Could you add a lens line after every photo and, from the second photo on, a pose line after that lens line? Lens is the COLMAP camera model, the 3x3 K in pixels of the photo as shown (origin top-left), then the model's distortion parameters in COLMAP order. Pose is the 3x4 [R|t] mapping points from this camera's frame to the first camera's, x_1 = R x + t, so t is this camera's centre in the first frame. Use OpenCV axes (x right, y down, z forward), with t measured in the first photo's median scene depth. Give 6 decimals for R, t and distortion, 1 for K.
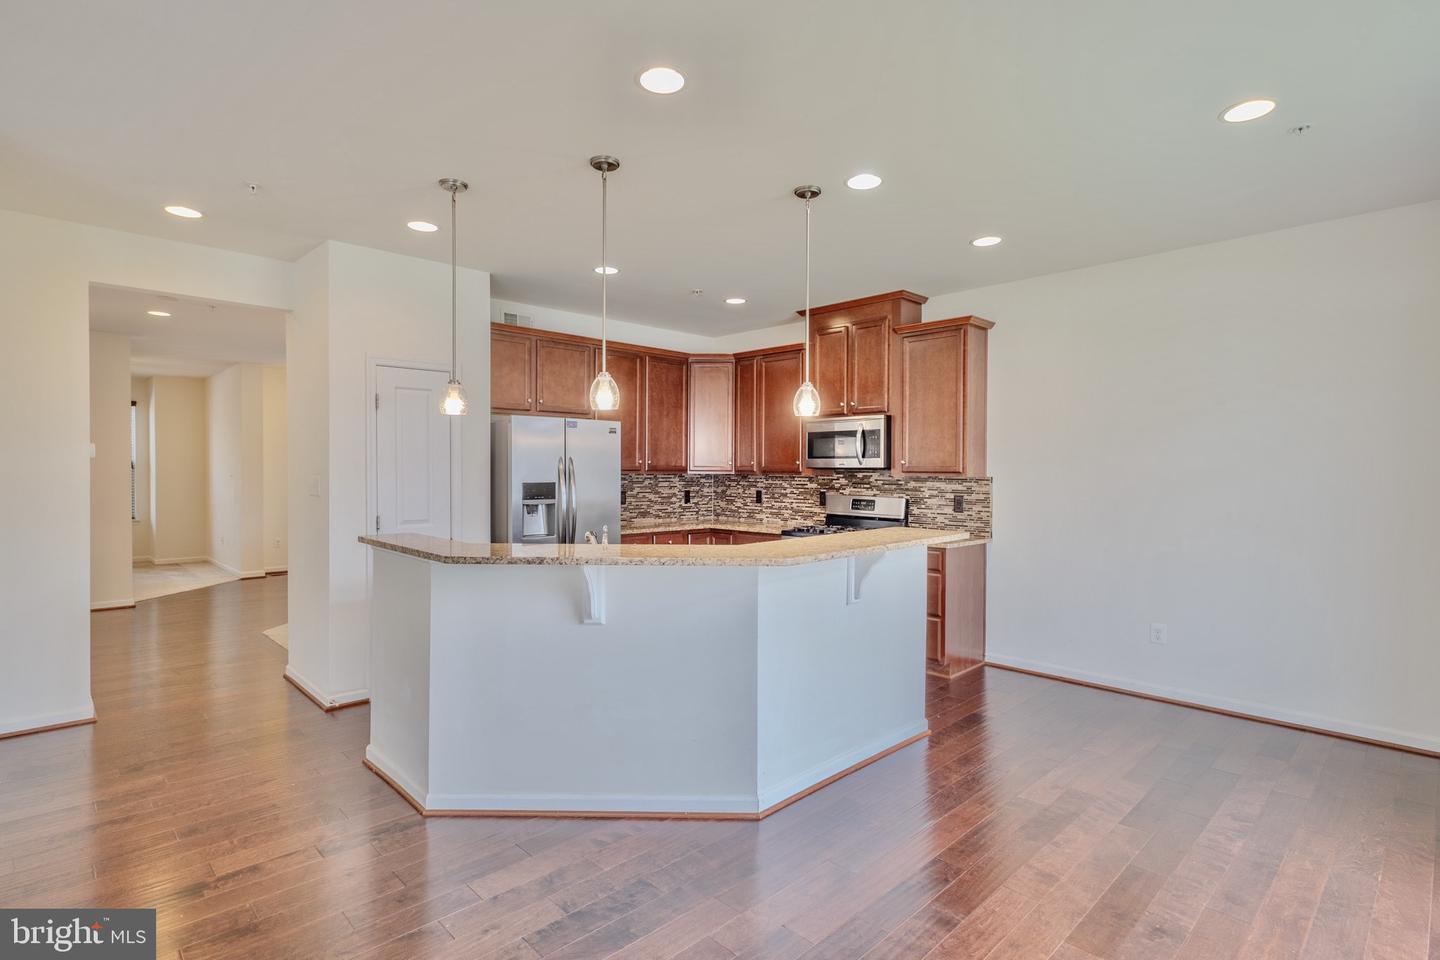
lens RADIAL K [[710.9, 0, 722.2], [0, 710.9, 475.3], [0, 0, 1]] dist [0.002523, -0.000151]
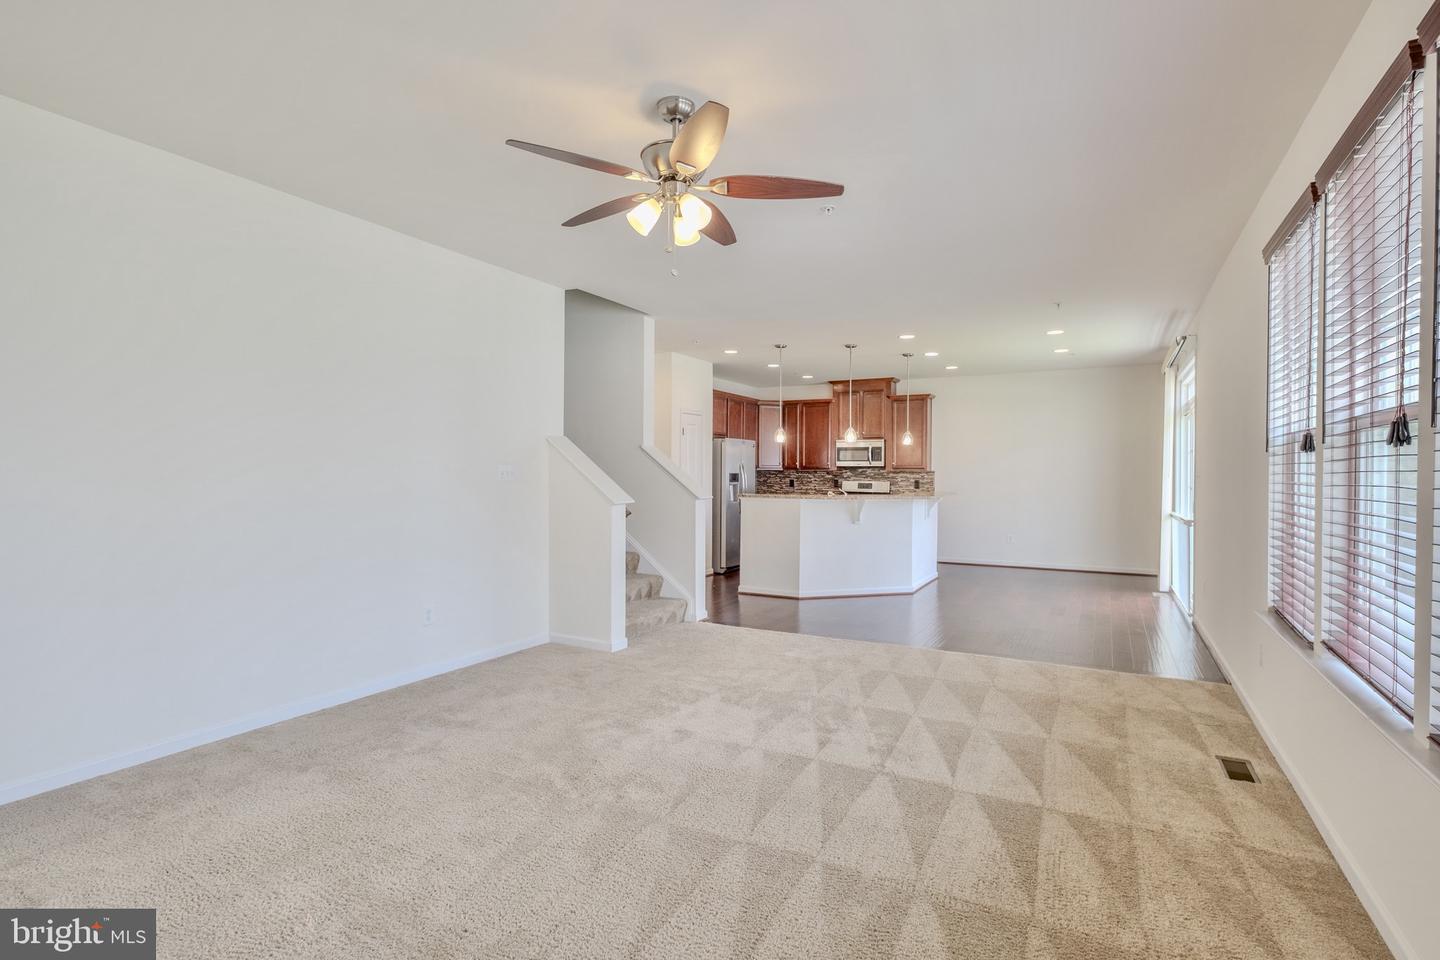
lens RADIAL K [[710.9, 0, 723.3], [0, 710.9, 482.8], [0, 0, 1]] dist [0.002523, -0.000151]
pose [[0.954316, -0.002650, 0.298786, -0.765806], [0.000130, 0.999964, 0.008456, 0.017763], [-0.298798, -0.008031, 0.954283, -0.731162]]
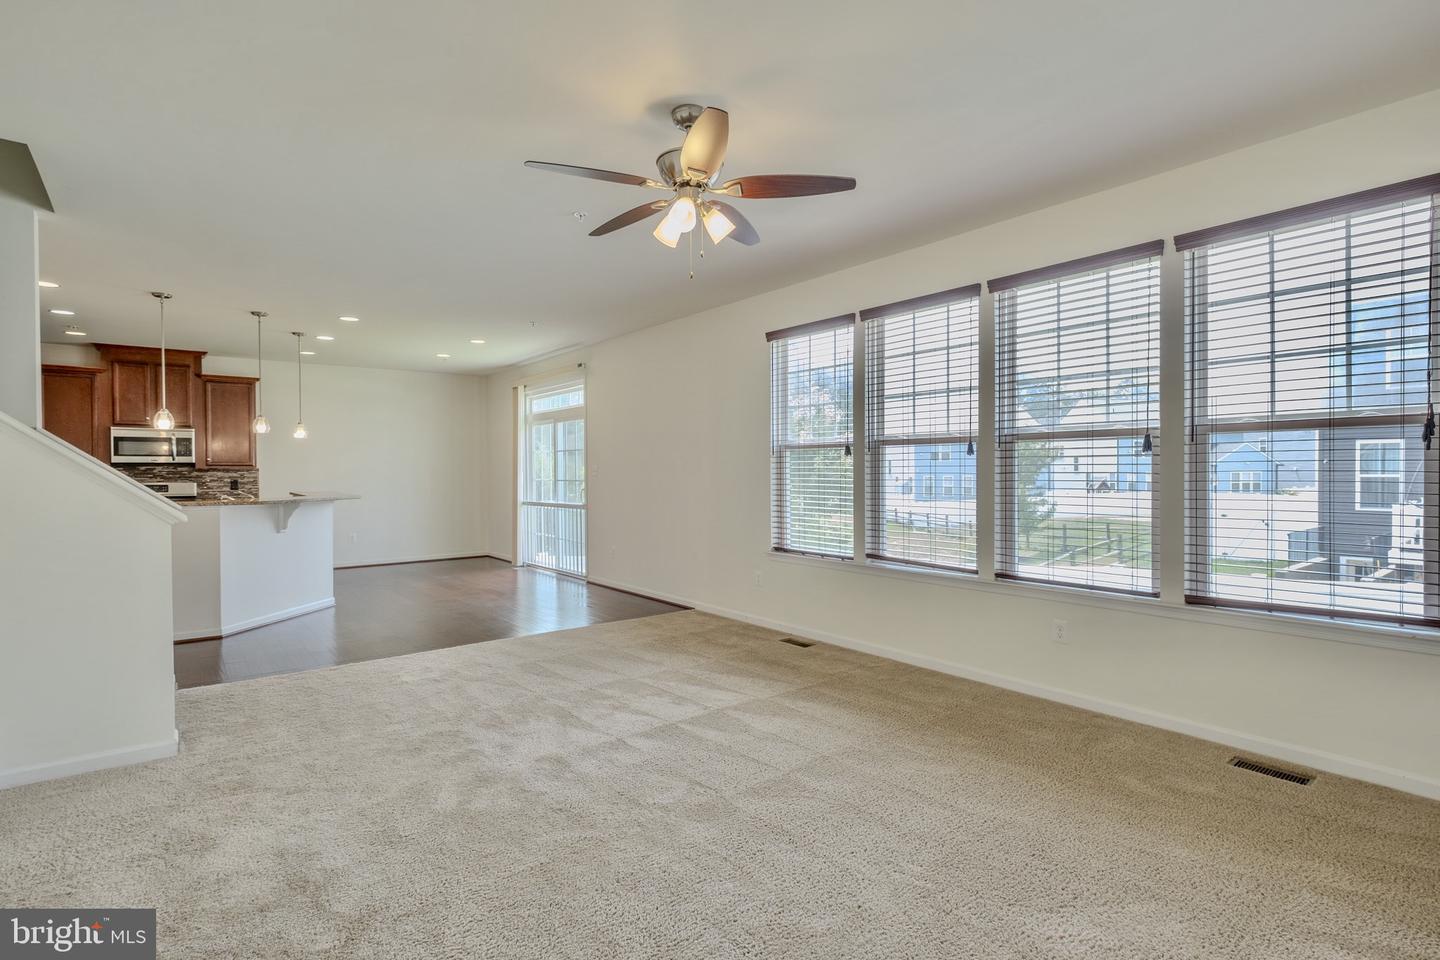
lens RADIAL K [[710.9, 0, 725.5], [0, 710.9, 466.0], [0, 0, 1]] dist [0.002523, -0.000151]
pose [[0.106083, 0.001235, 0.994357, -1.171011], [0.012466, 0.999919, -0.002571, 0.014485], [-0.994279, 0.012668, 0.106059, -0.316867]]
